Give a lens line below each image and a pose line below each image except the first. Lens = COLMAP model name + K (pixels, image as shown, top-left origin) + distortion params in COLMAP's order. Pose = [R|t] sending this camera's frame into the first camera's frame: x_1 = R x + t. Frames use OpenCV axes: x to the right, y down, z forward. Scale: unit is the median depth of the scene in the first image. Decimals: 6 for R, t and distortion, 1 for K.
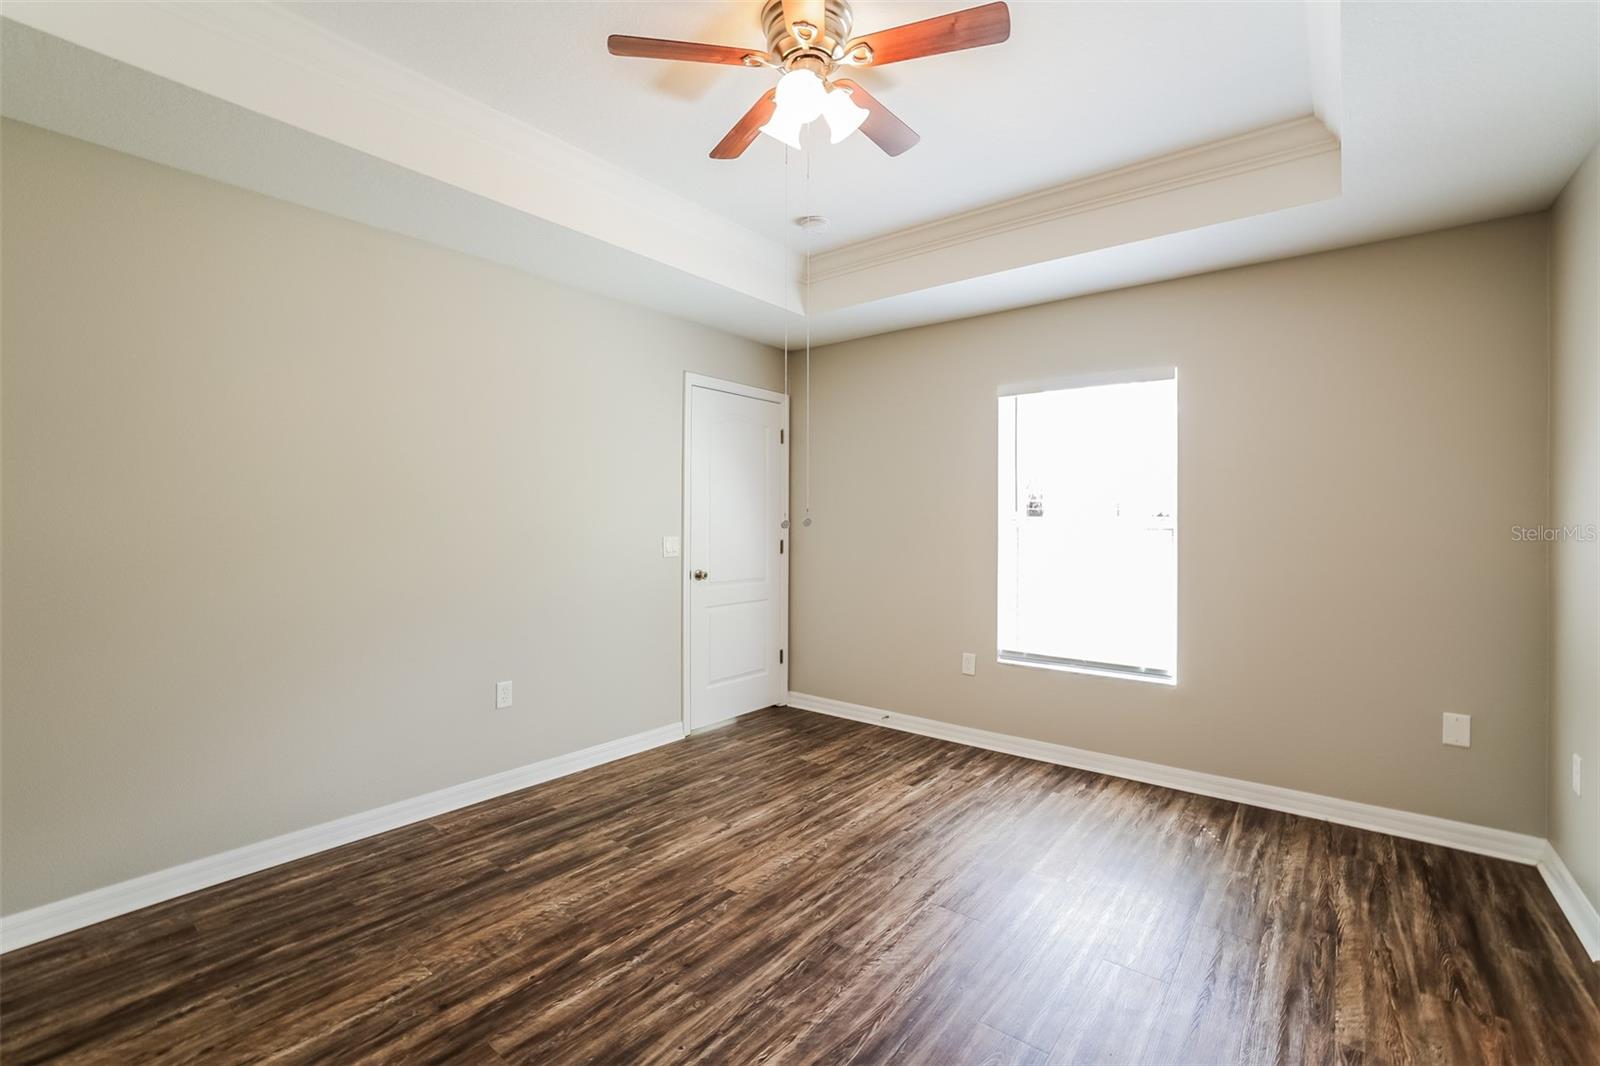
lens RADIAL K [[697.0, 0, 801.3], [0, 697.0, 528.6], [0, 0, 1]] dist [-0.019529, 0.002504]
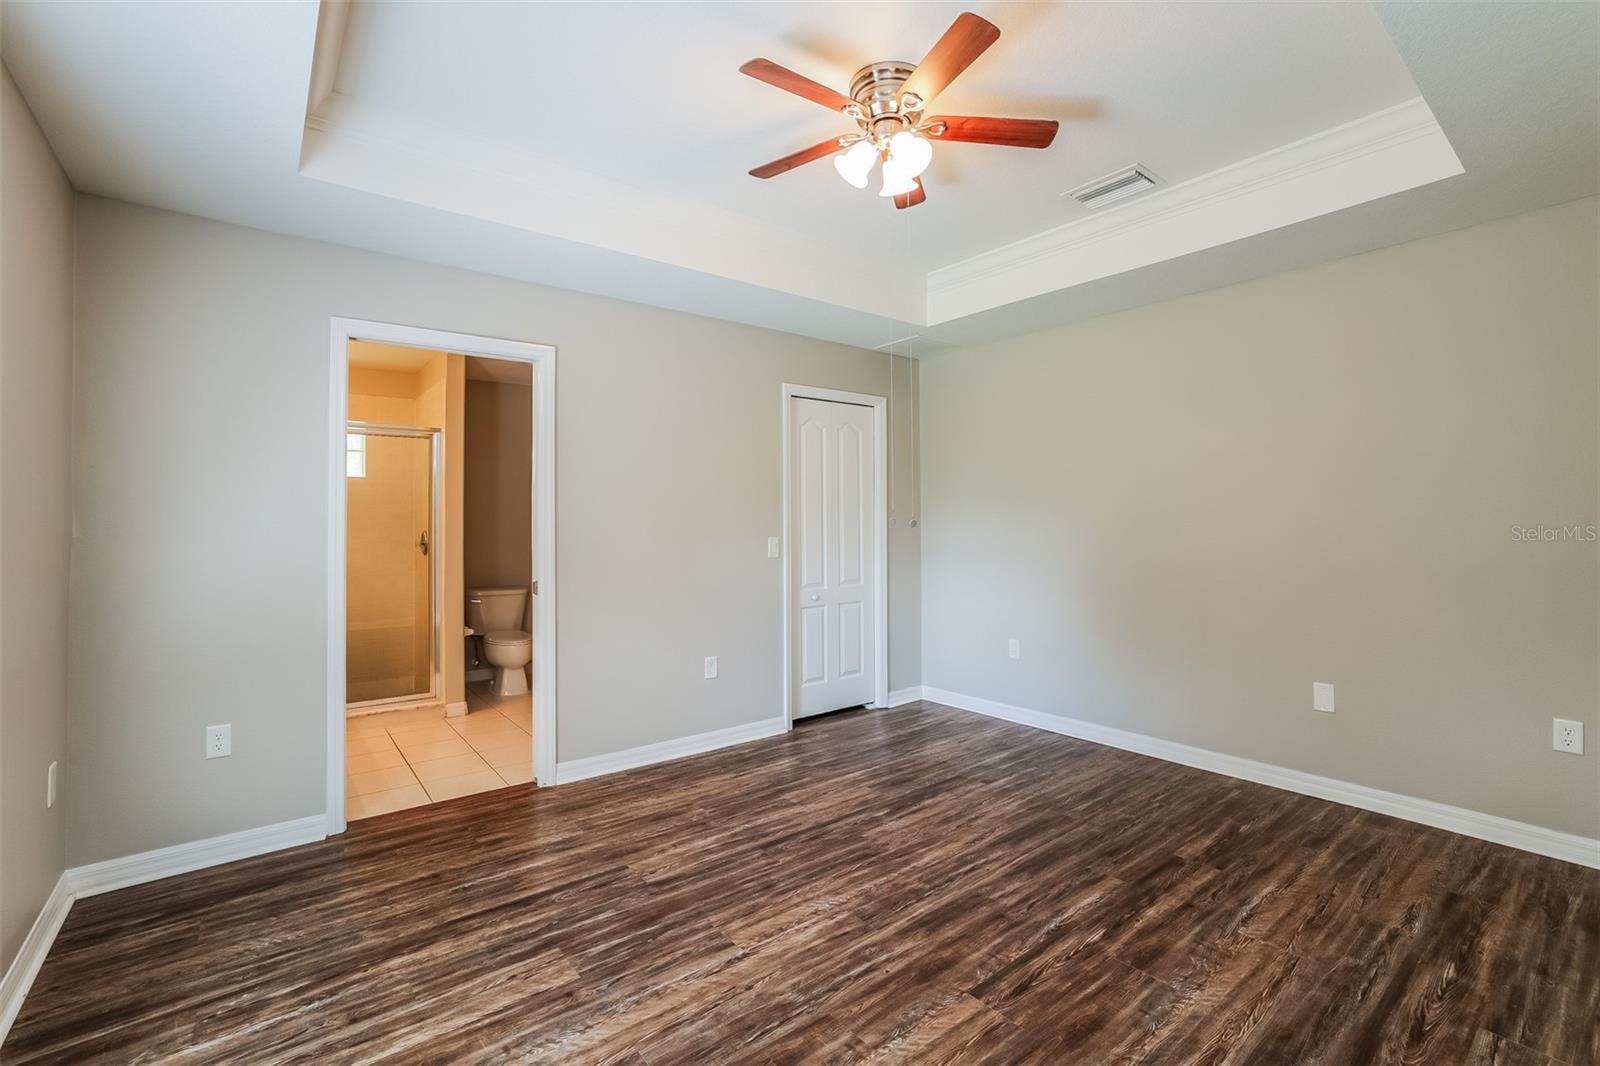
lens RADIAL K [[697.0, 0, 798.0], [0, 697.0, 526.5], [0, 0, 1]] dist [-0.019529, 0.002504]
pose [[-0.971350, -0.000268, 0.237653, -0.101372], [0.003971, 0.999841, 0.017357, -0.021304], [-0.237620, 0.017803, -0.971195, 1.980119]]
